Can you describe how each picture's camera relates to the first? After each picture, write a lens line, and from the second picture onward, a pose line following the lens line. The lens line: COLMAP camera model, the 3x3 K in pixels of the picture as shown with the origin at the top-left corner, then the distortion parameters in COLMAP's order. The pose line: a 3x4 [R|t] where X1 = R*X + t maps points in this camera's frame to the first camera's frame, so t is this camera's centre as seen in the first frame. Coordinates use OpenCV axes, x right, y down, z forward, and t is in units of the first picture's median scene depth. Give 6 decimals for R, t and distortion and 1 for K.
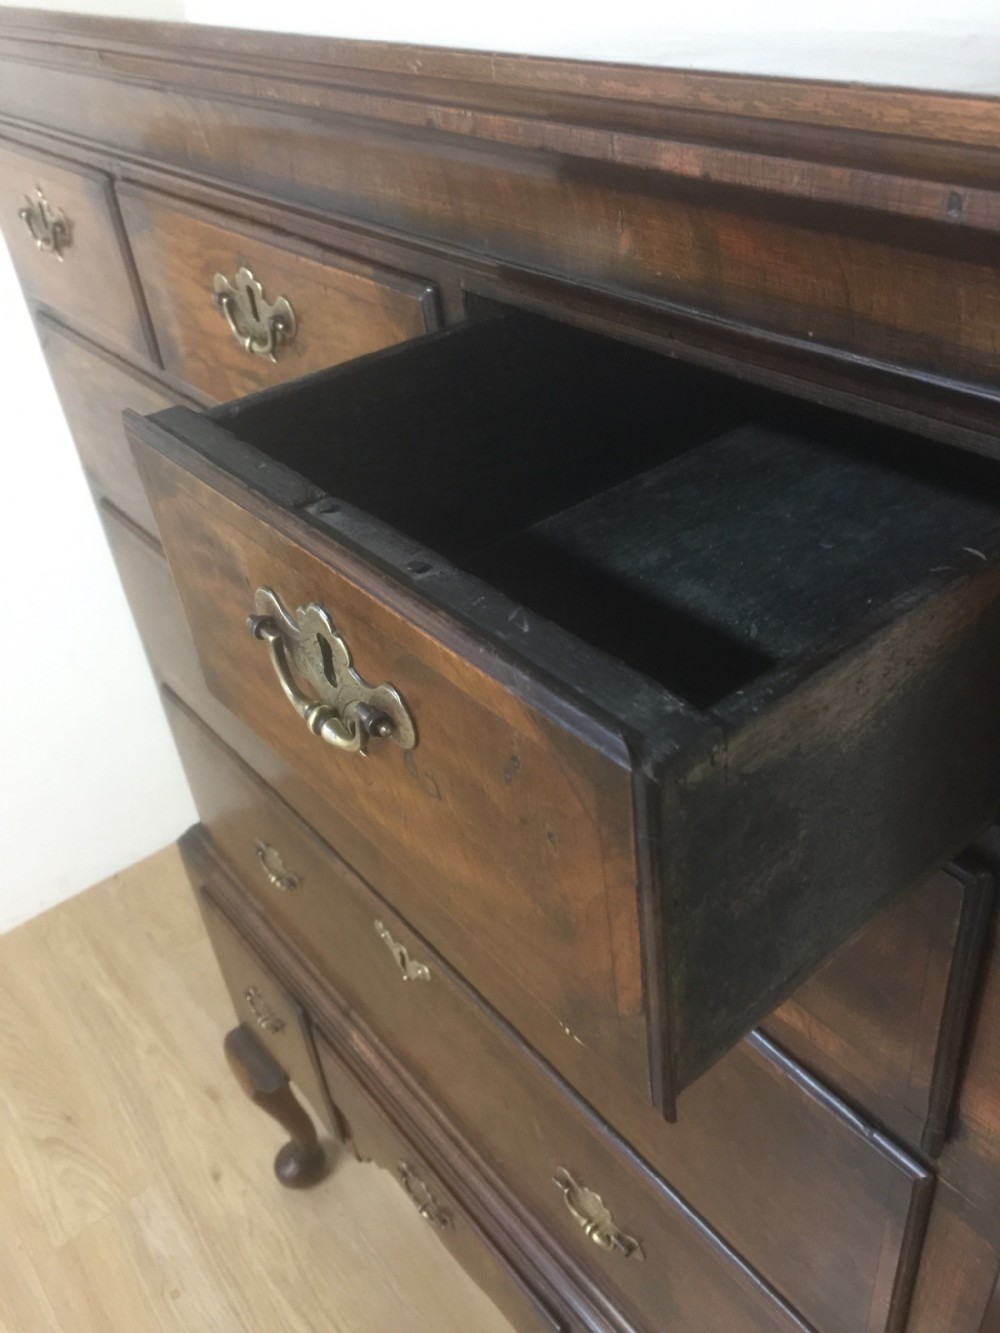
lens RADIAL K [[1143.0, 0, 494.7], [0, 1143.0, 662.6], [0, 0, 1]] dist [0.083156, -0.115040]
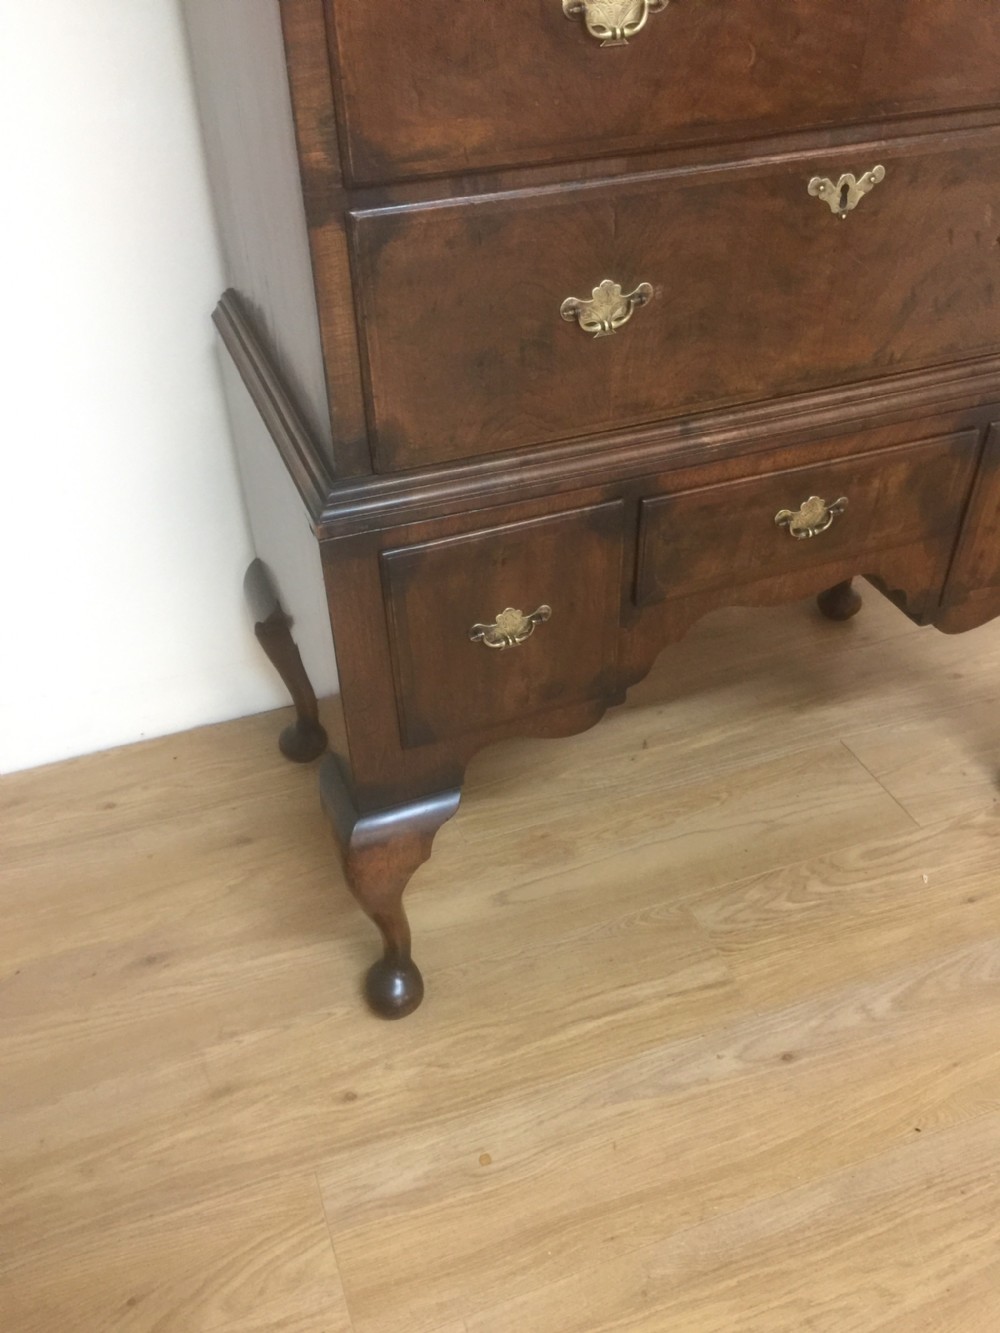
lens RADIAL K [[1143.0, 0, 497.8], [0, 1143.0, 662.4], [0, 0, 1]] dist [0.083156, -0.115040]
pose [[0.307078, -0.503192, 0.807775, -0.702449], [0.545430, 0.788609, 0.283906, 0.063761], [-0.779878, 0.353404, 0.516620, 0.456992]]
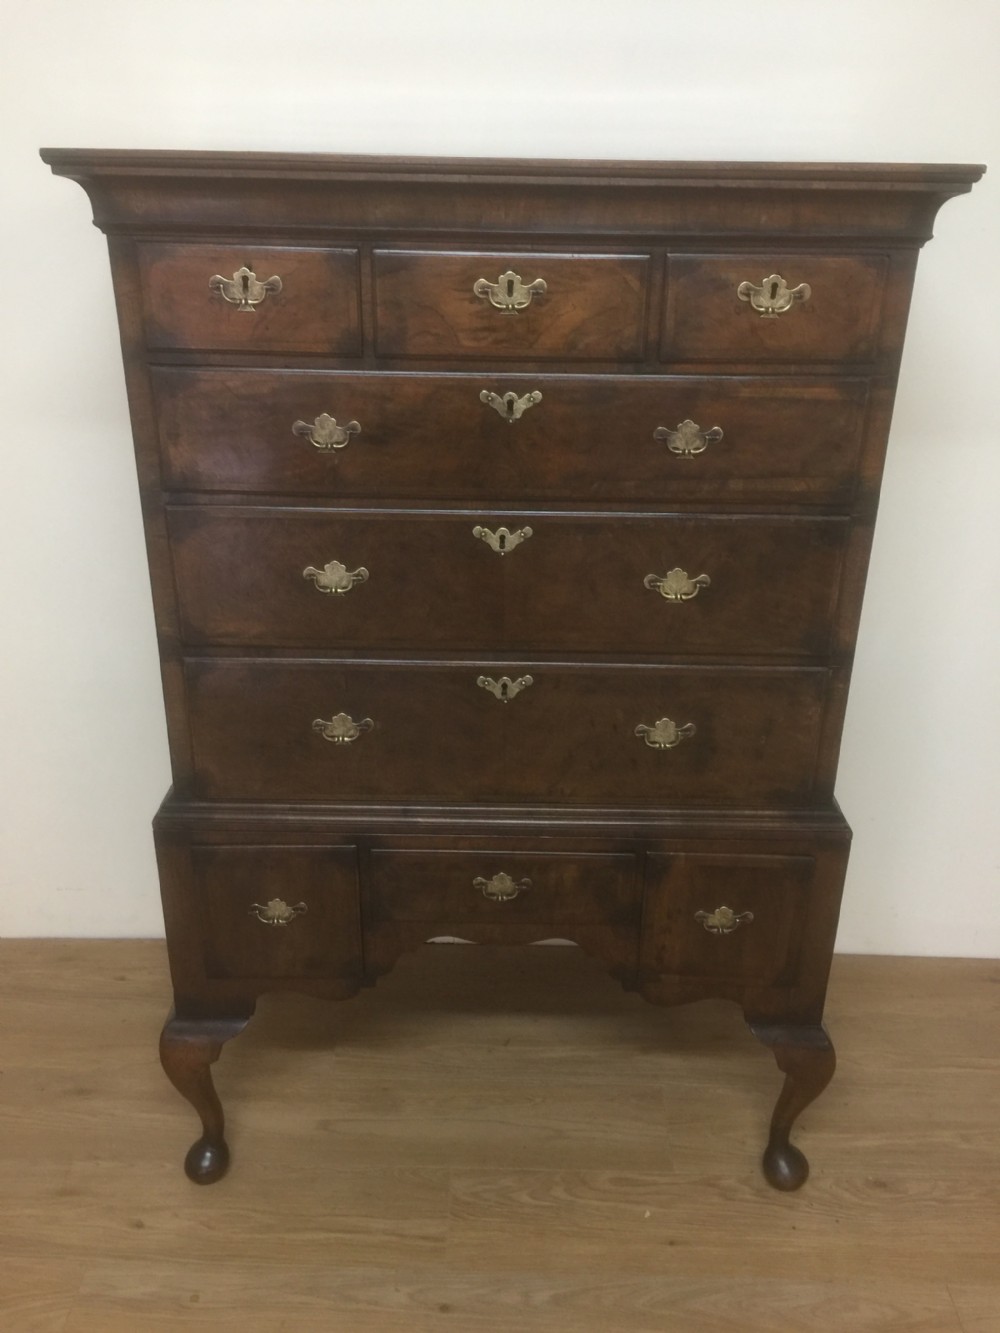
lens RADIAL K [[1143.0, 0, 504.3], [0, 1143.0, 664.9], [0, 0, 1]] dist [0.083156, -0.115040]
pose [[0.620675, -0.217798, 0.753211, -0.743443], [0.391918, 0.918205, -0.057447, 0.176388], [-0.679090, 0.330853, 0.655266, -0.079096]]
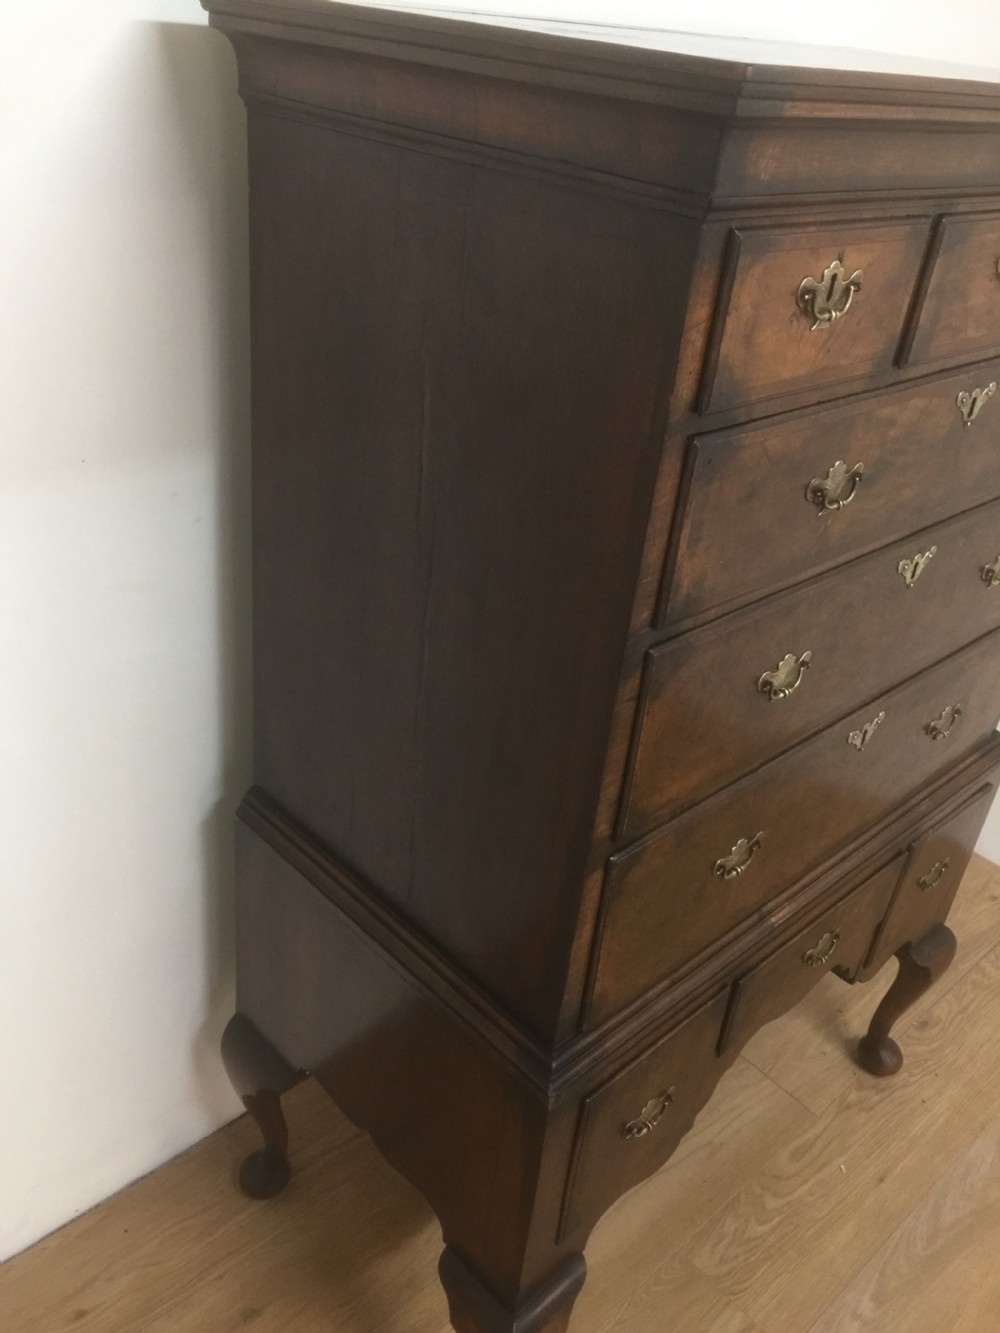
lens RADIAL K [[1143.0, 0, 506.8], [0, 1143.0, 662.6], [0, 0, 1]] dist [0.083156, -0.115040]
pose [[-0.105150, -0.424003, 0.899536, -0.696821], [0.496893, 0.761138, 0.416851, -0.342606], [-0.861418, 0.490805, 0.130651, 0.623545]]
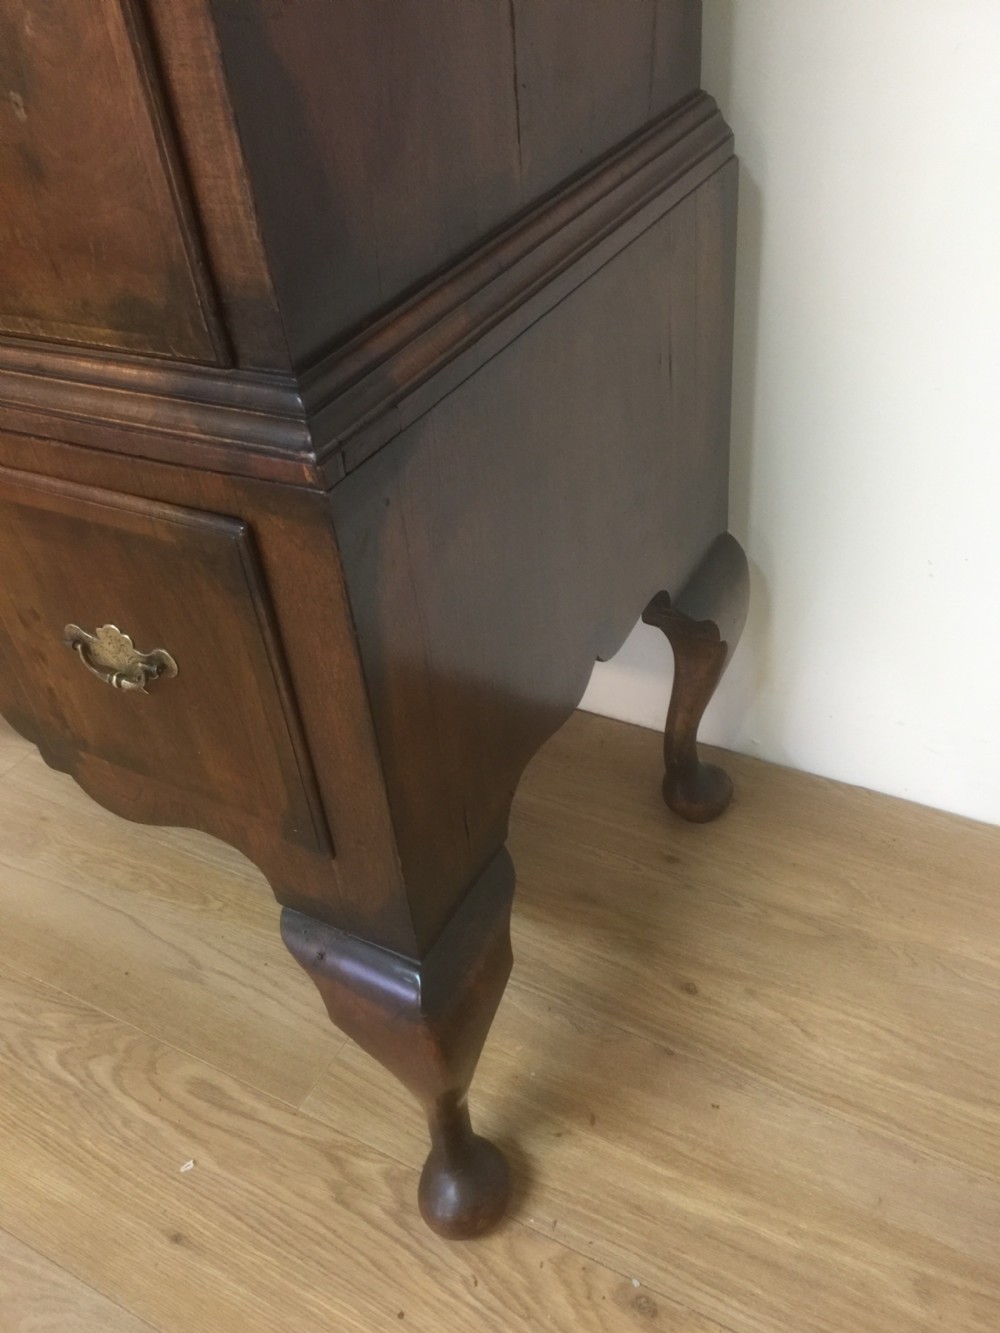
lens RADIAL K [[1143.0, 0, 505.7], [0, 1143.0, 668.3], [0, 0, 1]] dist [0.083156, -0.115040]
pose [[0.921194, -0.227481, 0.315679, 0.083497], [0.228456, 0.972945, 0.034446, 0.419637], [-0.314974, 0.040387, 0.948241, 0.108444]]
